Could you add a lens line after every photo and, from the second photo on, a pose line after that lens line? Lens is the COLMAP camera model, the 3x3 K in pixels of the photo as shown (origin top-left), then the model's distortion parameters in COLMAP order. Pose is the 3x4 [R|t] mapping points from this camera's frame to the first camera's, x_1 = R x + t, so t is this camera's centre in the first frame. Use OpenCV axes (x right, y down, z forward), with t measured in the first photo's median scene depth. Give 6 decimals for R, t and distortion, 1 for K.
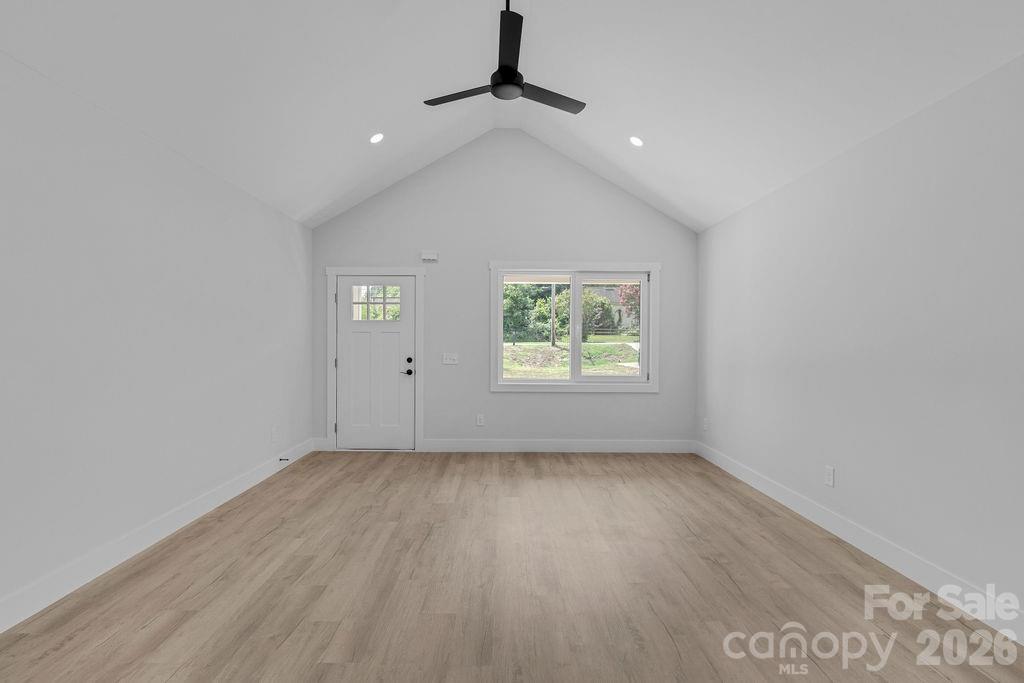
lens RADIAL K [[478.7, 0, 508.3], [0, 478.7, 340.7], [0, 0, 1]] dist [-0.001476, 0.000000]
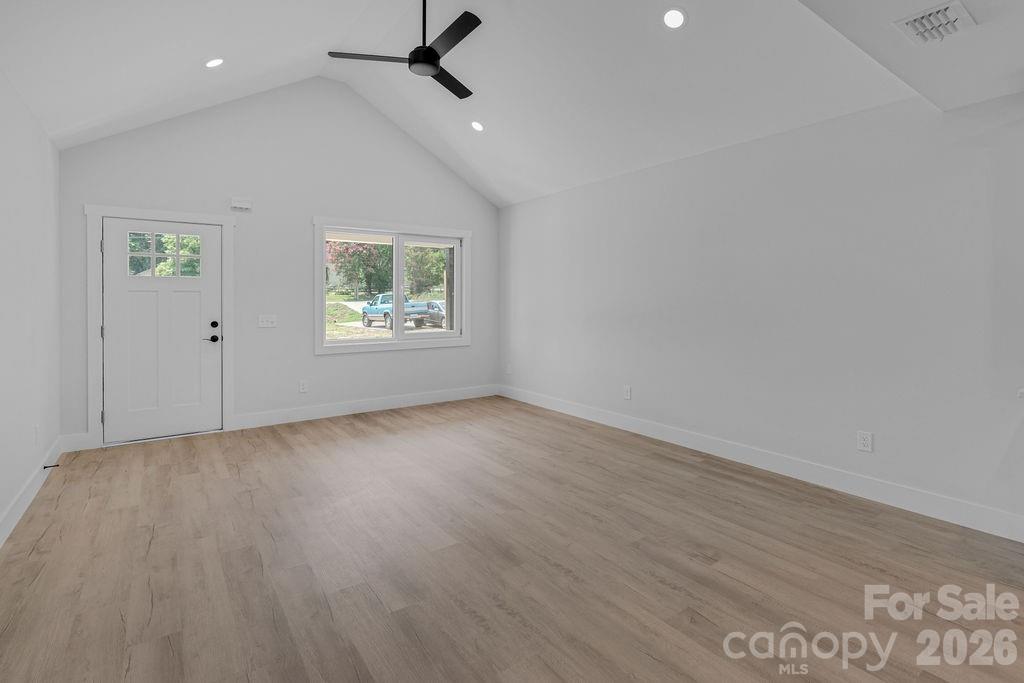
lens RADIAL K [[489.9, 0, 507.8], [0, 489.9, 297.9], [0, 0, 1]] dist [-0.002379, -0.000148]
pose [[0.821425, -0.005093, 0.570294, -0.279016], [0.006951, 0.999975, -0.001082, -0.001565], [-0.570274, 0.004853, 0.821440, -0.006000]]
